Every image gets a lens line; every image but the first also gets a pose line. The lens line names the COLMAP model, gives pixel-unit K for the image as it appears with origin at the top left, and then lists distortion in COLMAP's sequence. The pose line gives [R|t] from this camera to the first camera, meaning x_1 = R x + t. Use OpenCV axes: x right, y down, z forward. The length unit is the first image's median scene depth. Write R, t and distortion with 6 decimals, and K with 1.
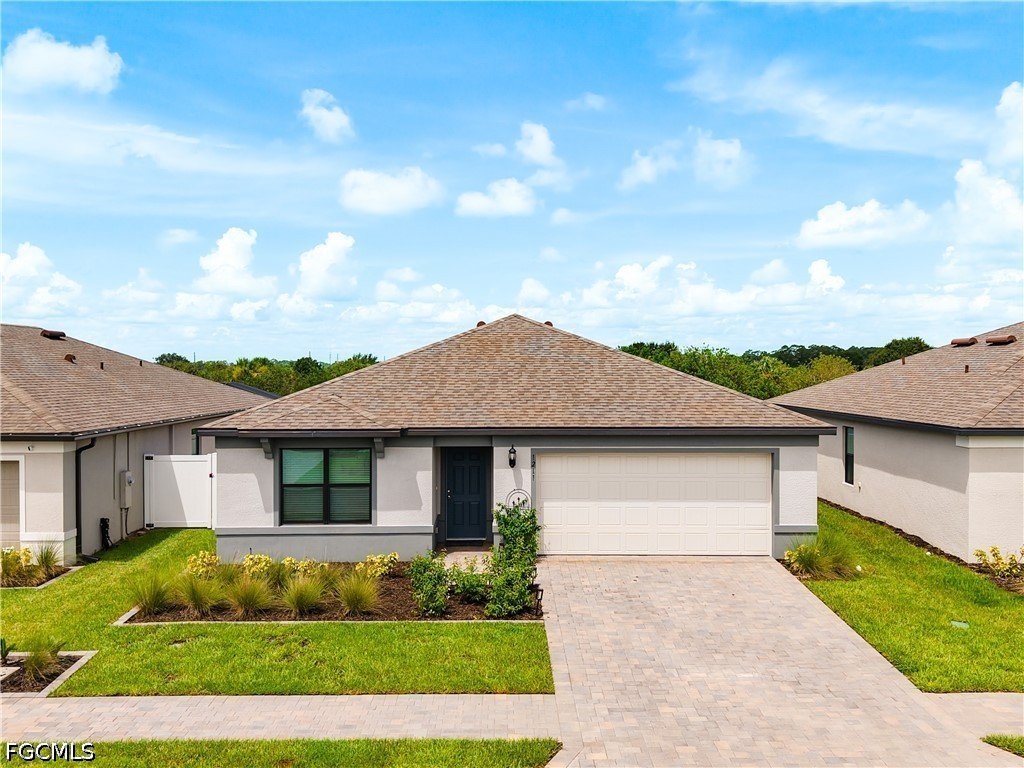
lens RADIAL K [[1056.2, 0, 512.0], [0, 1056.2, 384.0], [0, 0, 1]] dist [0.031650, -0.000596]
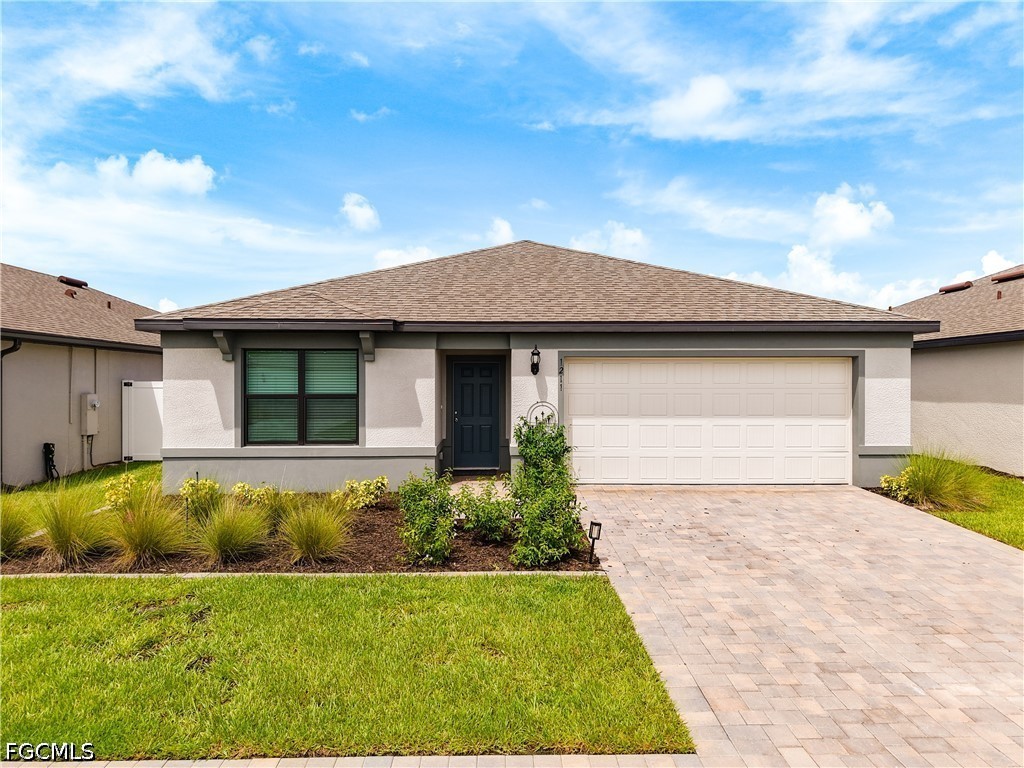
lens RADIAL K [[715.6, 0, 512.0], [0, 715.6, 384.0], [0, 0, 1]] dist [-0.001704, -0.006164]
pose [[0.999837, 0.001529, 0.018013, -0.027137], [-0.001275, 0.999899, -0.014136, 0.094809], [-0.018033, 0.014111, 0.999738, 0.461339]]
